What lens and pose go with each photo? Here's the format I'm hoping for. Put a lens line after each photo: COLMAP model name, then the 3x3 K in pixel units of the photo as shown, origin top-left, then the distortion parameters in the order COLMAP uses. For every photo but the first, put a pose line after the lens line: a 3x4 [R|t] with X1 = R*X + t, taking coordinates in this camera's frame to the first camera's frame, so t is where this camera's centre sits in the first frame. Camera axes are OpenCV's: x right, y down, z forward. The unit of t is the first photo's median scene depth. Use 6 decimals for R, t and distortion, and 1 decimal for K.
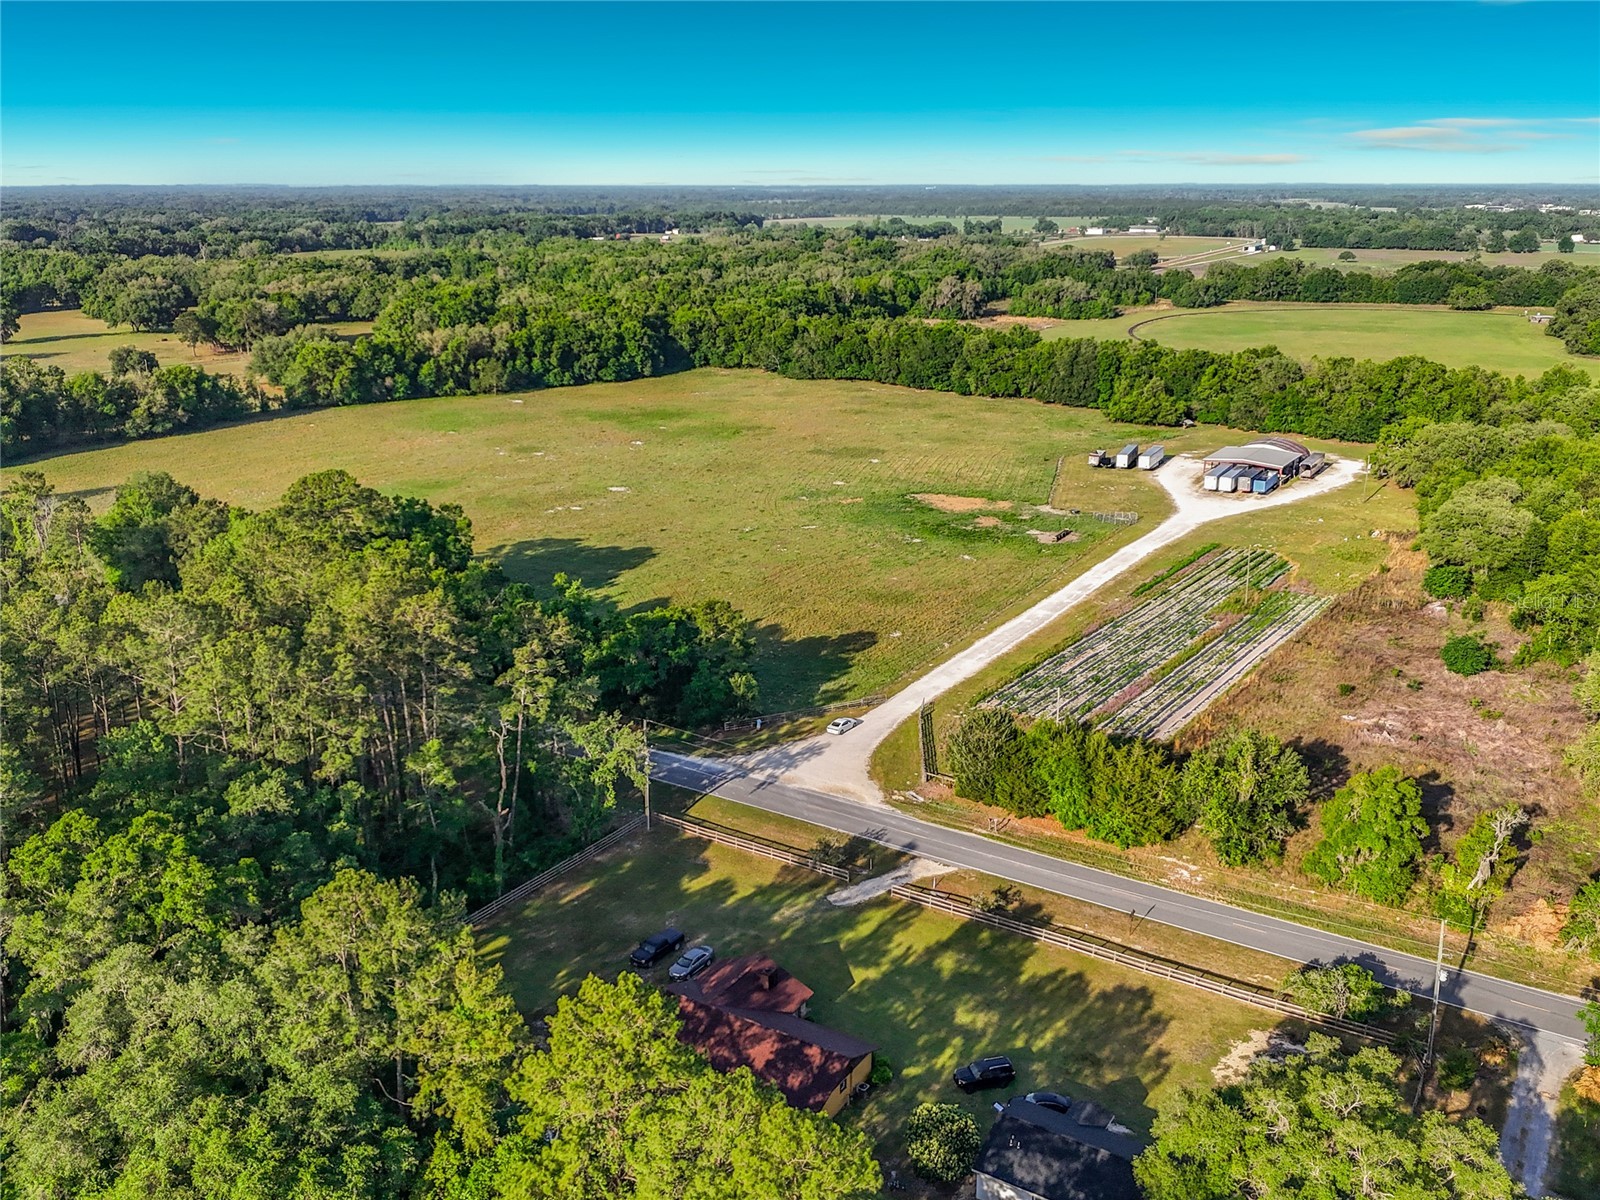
lens RADIAL K [[1382.4, 0, 808.5], [0, 1382.4, 605.0], [0, 0, 1]] dist [0.089397, -0.241833]
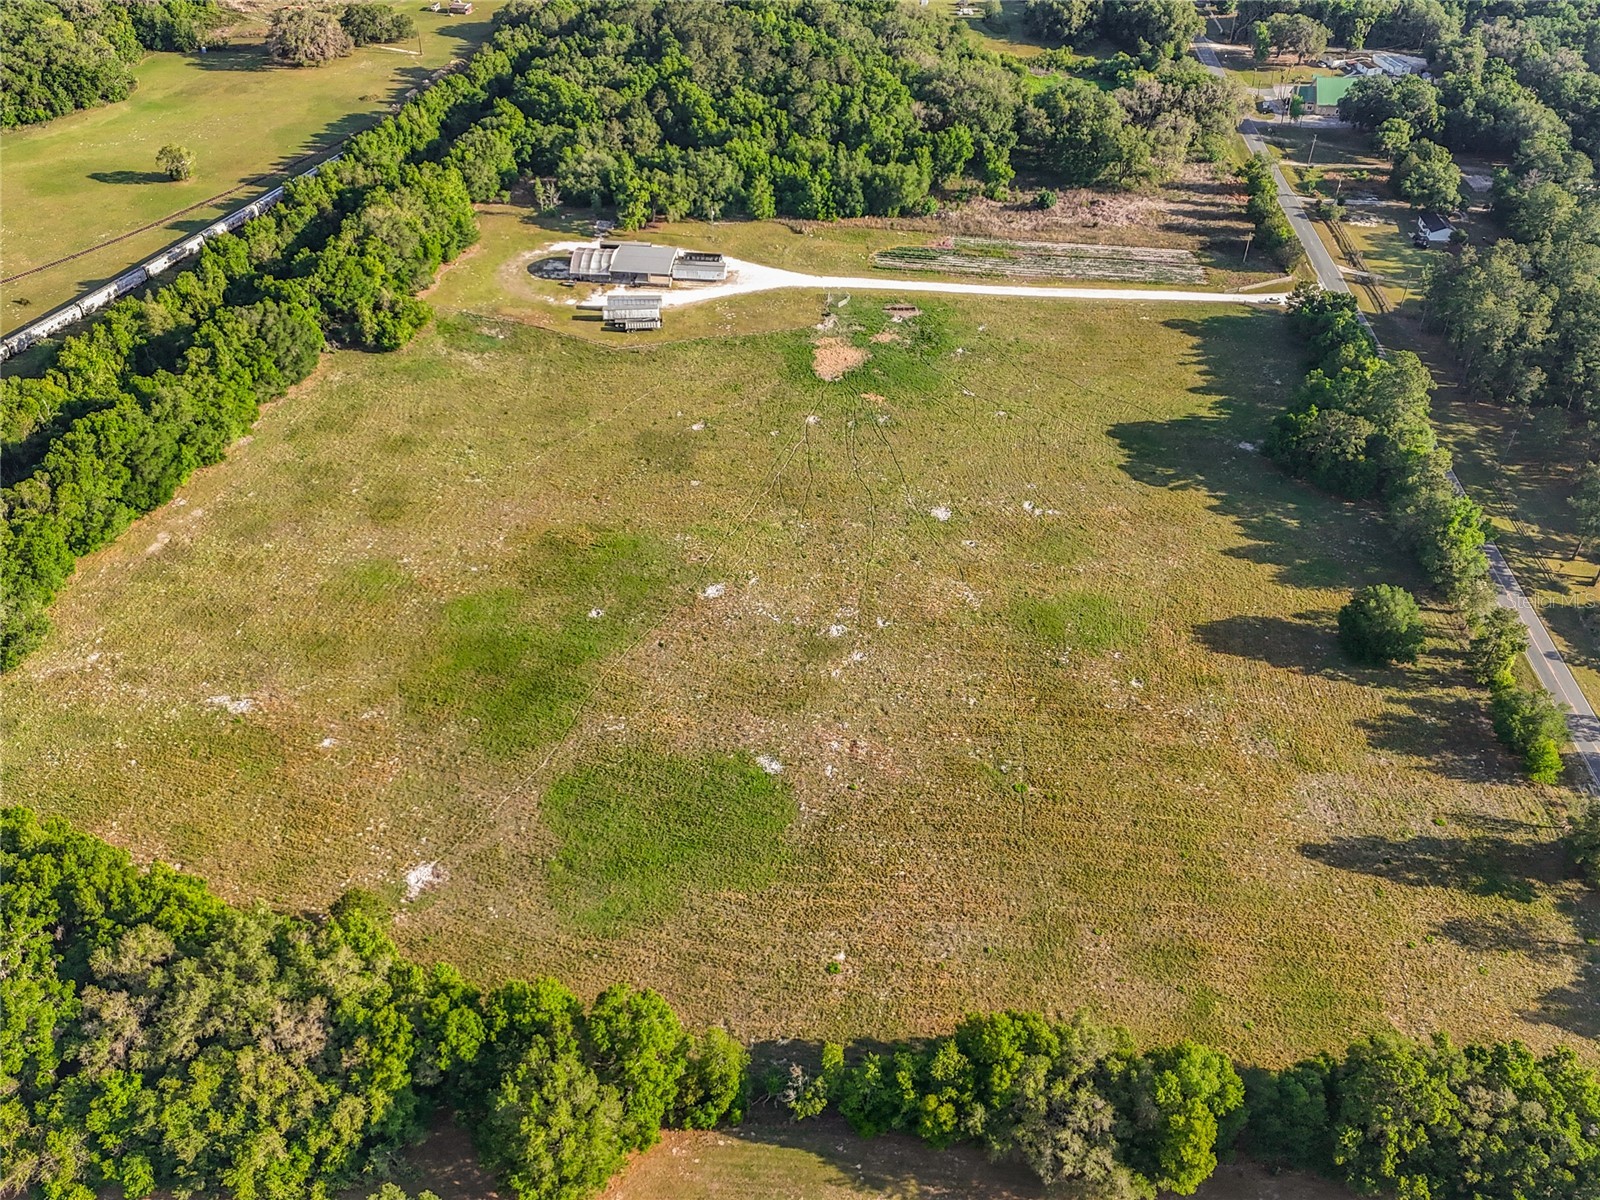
lens RADIAL K [[1359.4, 0, 801.0], [0, 1359.4, 538.0], [0, 0, 1]] dist [0.064712, -0.054017]
pose [[-0.463085, -0.525927, 0.713409, -0.600106], [0.241729, 0.699458, 0.672552, -0.564704], [-0.852713, 0.483900, -0.196777, 0.948059]]
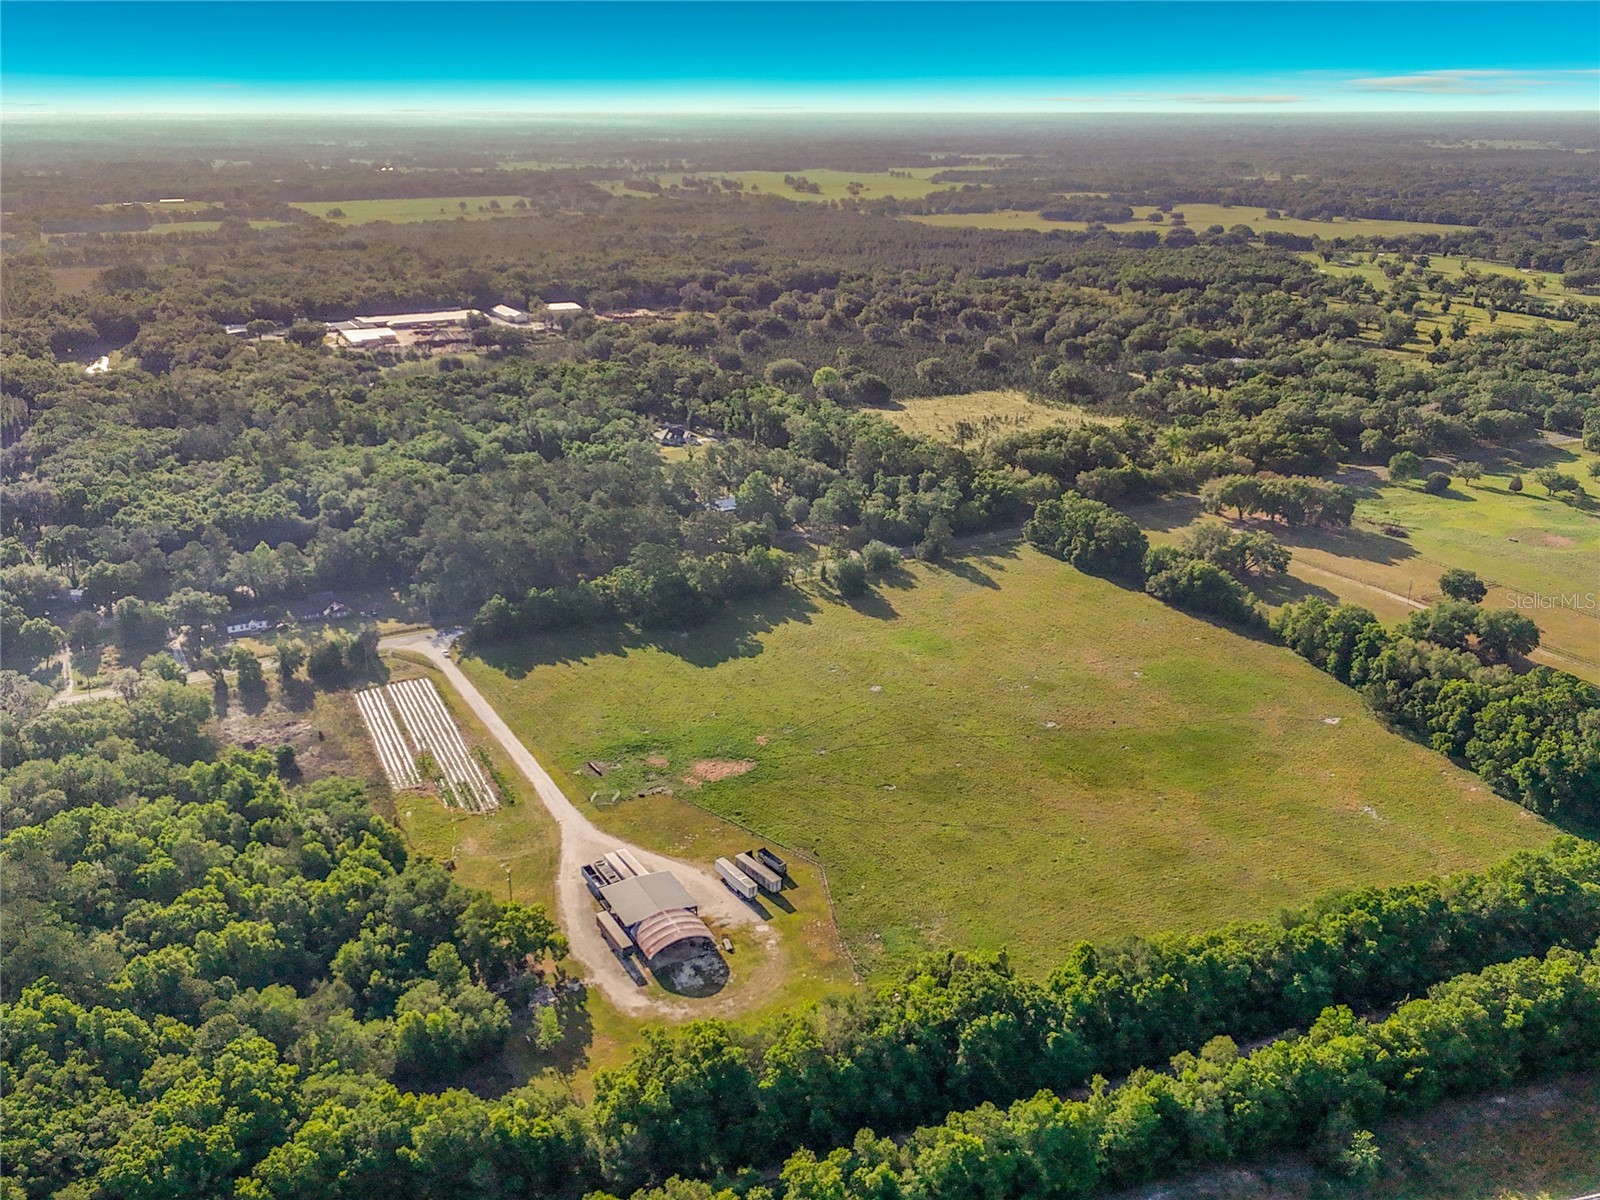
lens RADIAL K [[1419.7, 0, 800.0], [0, 1419.7, 600.0], [0, 0, 1]] dist [0.045848, 0.003332]
pose [[-0.485985, 0.292345, -0.823621, 0.811745], [-0.253924, 0.854510, 0.453140, -0.606277], [0.836266, 0.429357, -0.341046, 1.030370]]
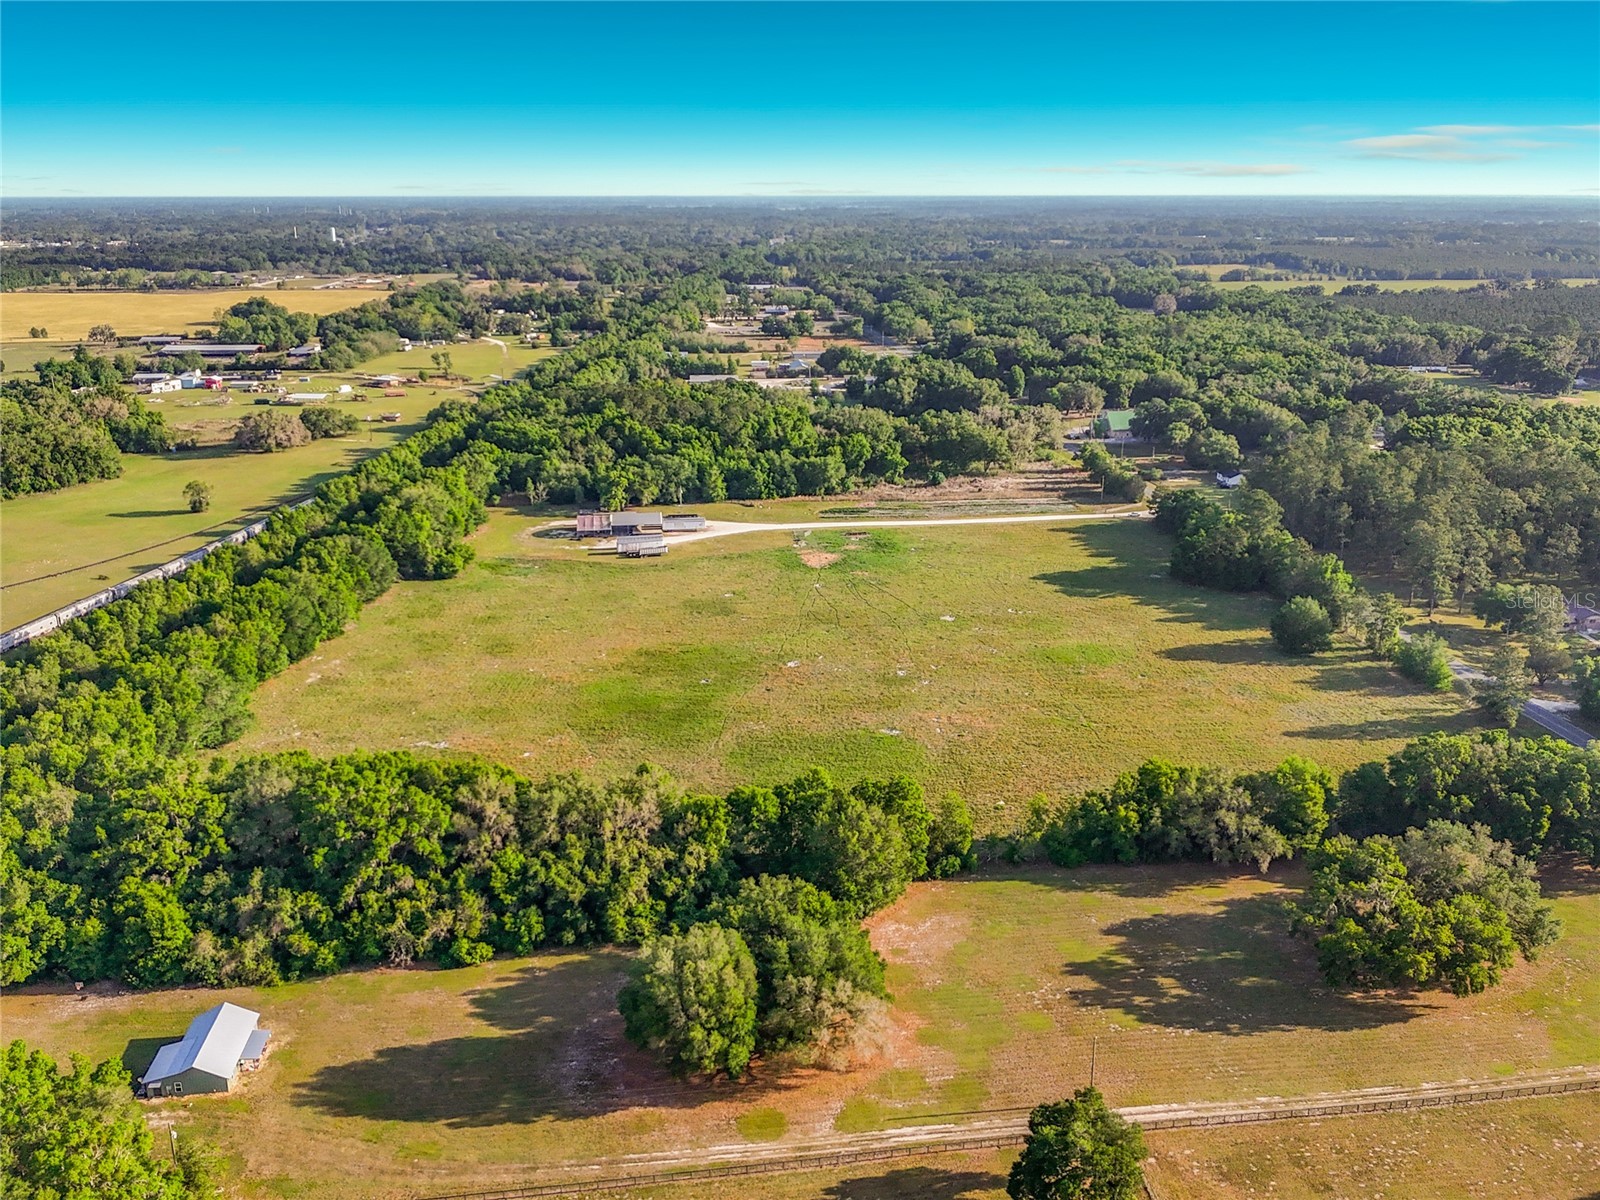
lens RADIAL K [[1365.3, 0, 800.0], [0, 1365.3, 600.0], [0, 0, 1]] dist [0.070411, -0.135526]
pose [[-0.623759, -0.220535, 0.749859, -0.732592], [0.229549, 0.865377, 0.445456, -0.507753], [-0.747149, 0.449986, -0.489163, 1.254237]]
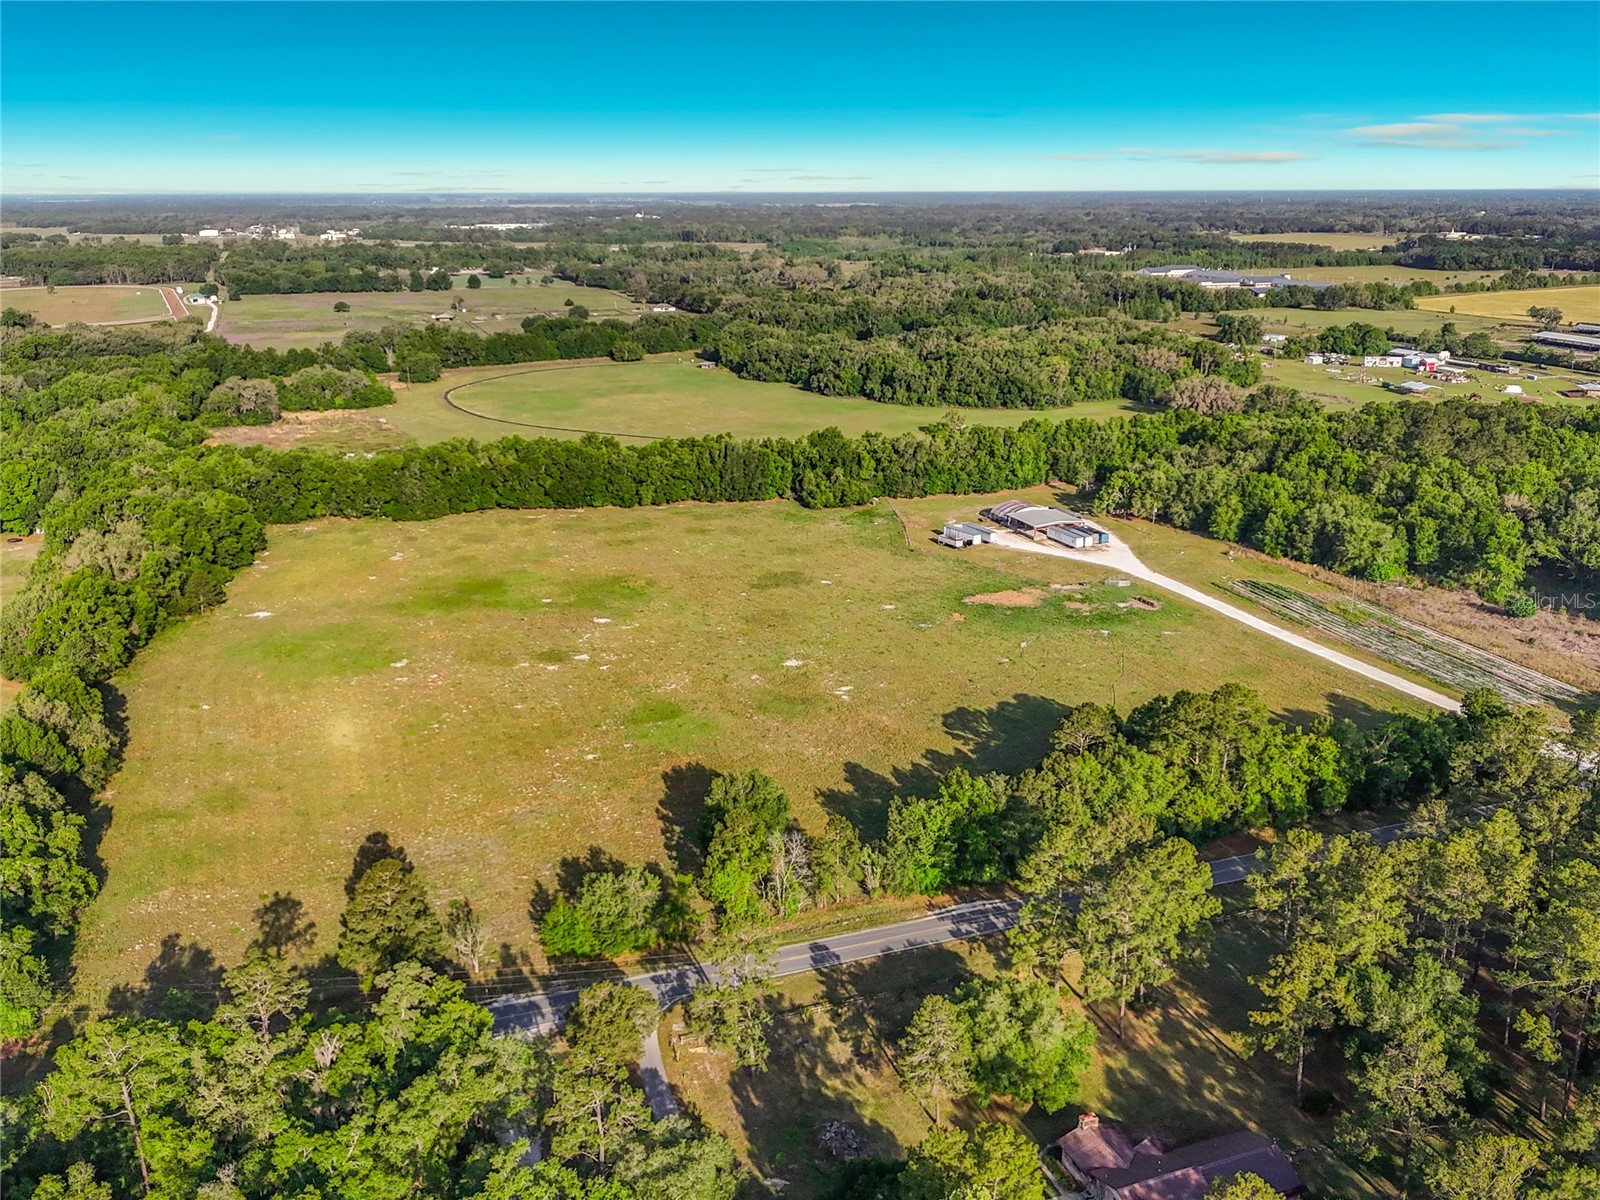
lens RADIAL K [[1365.3, 0, 800.0], [0, 1365.3, 600.0], [0, 0, 1]] dist [0.070411, -0.135526]
pose [[0.608443, -0.228454, 0.760004, -0.654020], [0.232601, 0.966948, 0.104445, -0.170270], [-0.758745, 0.113229, 0.641471, 0.250828]]
